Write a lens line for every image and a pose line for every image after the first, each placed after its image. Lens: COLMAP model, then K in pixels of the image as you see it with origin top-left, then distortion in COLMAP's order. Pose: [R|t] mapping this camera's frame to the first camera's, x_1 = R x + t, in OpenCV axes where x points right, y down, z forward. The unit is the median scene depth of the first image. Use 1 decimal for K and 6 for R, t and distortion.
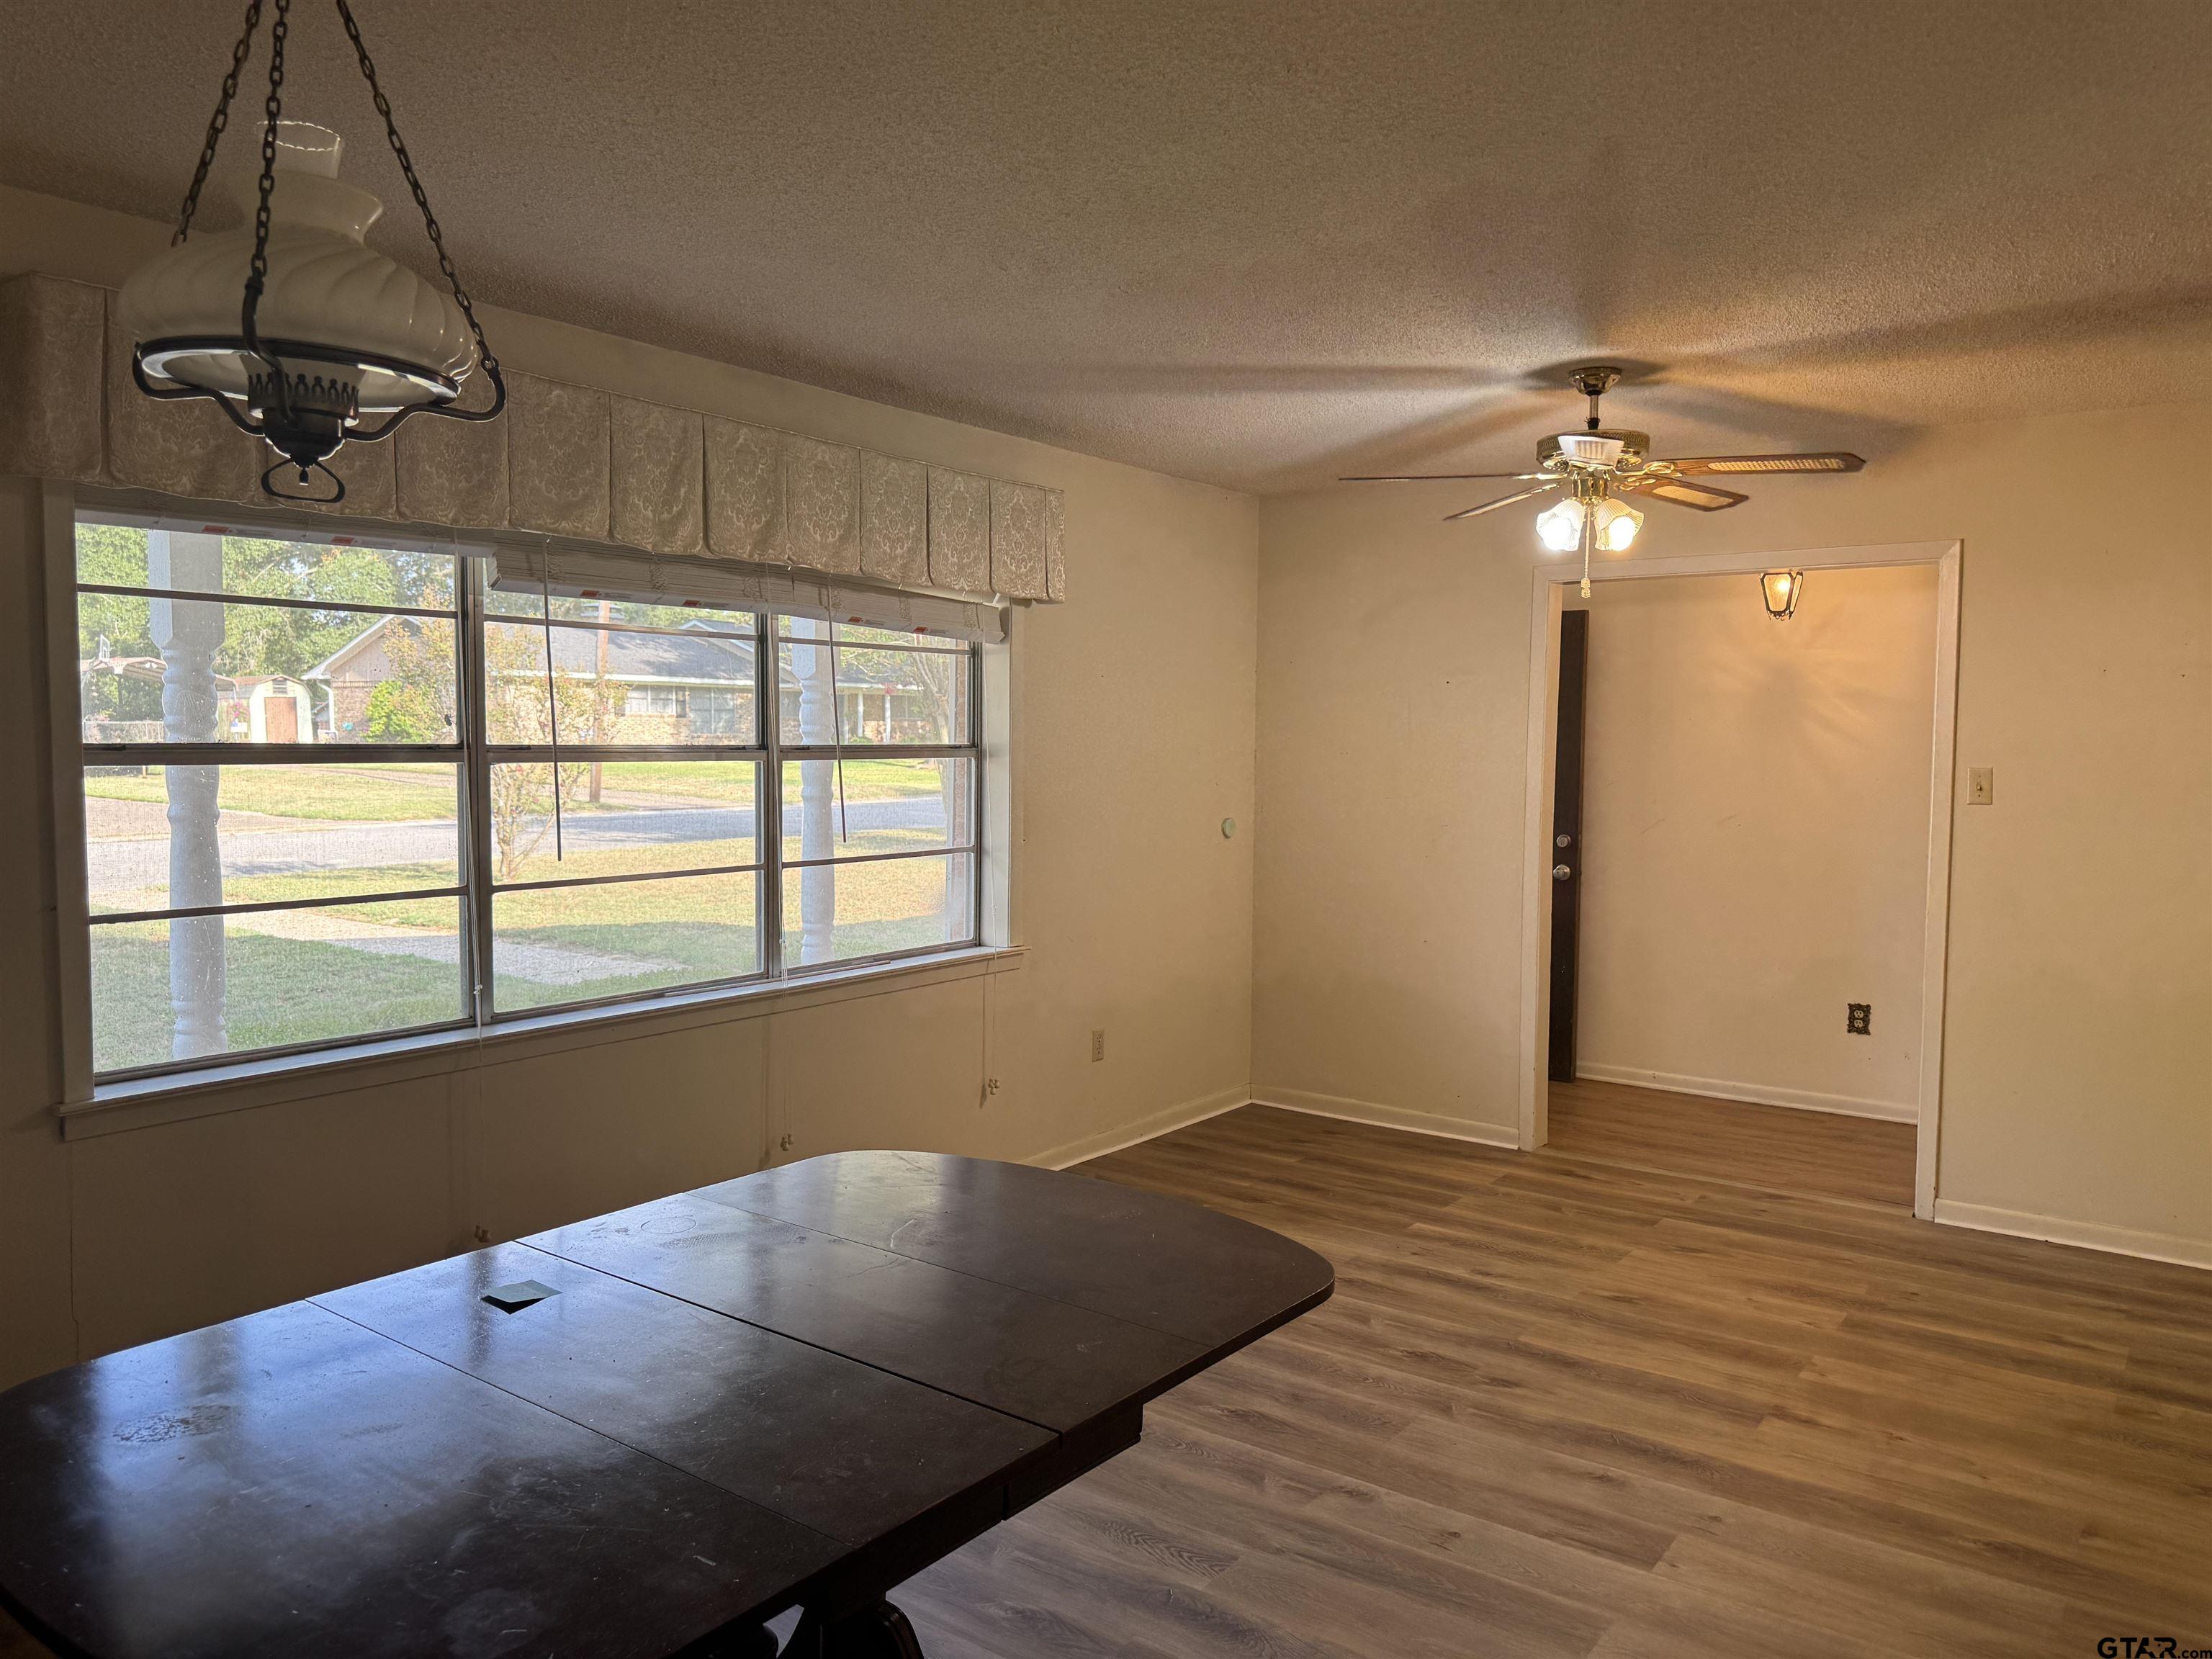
lens RADIAL K [[1560.3, 0, 1119.7], [0, 1560.3, 829.3], [0, 0, 1]] dist [0.030901, -0.042619]
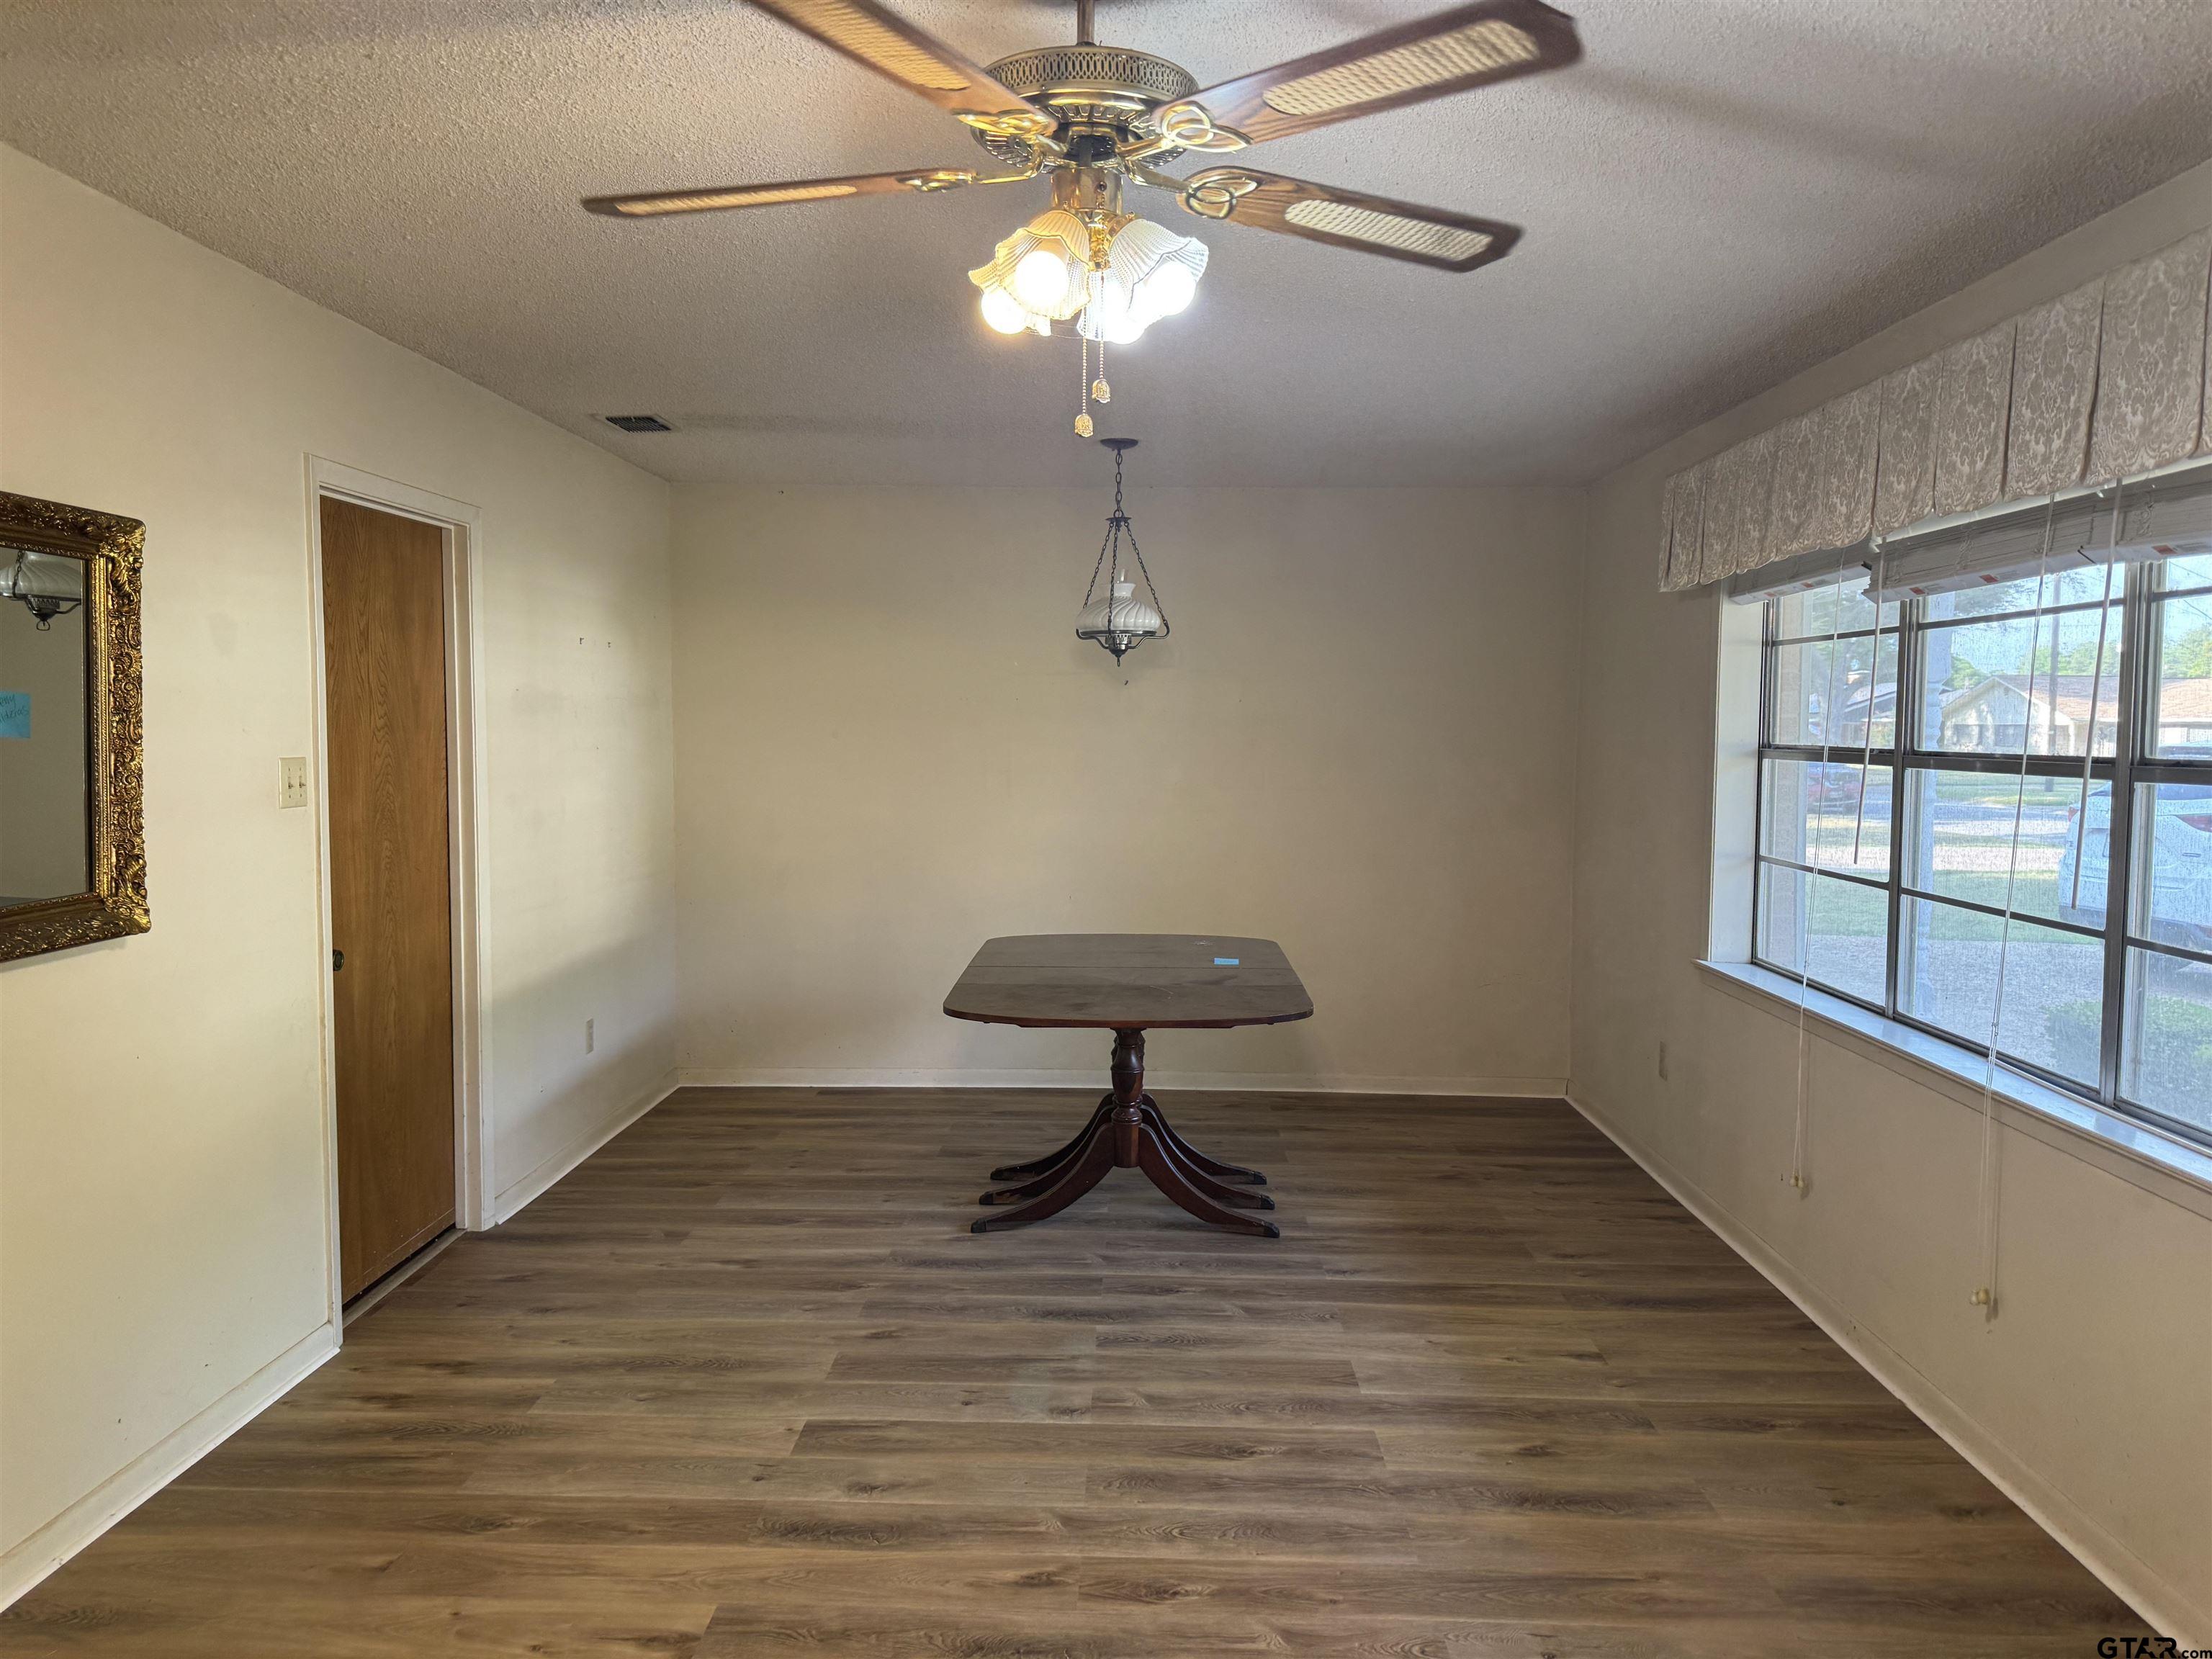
lens RADIAL K [[1560.3, 0, 1113.1], [0, 1560.3, 822.4], [0, 0, 1]] dist [0.030901, -0.042619]
pose [[-0.811037, 0.024208, -0.584493, 0.764962], [-0.057873, 0.990922, 0.121345, -0.125806], [0.582124, 0.132242, -0.802274, 1.861959]]
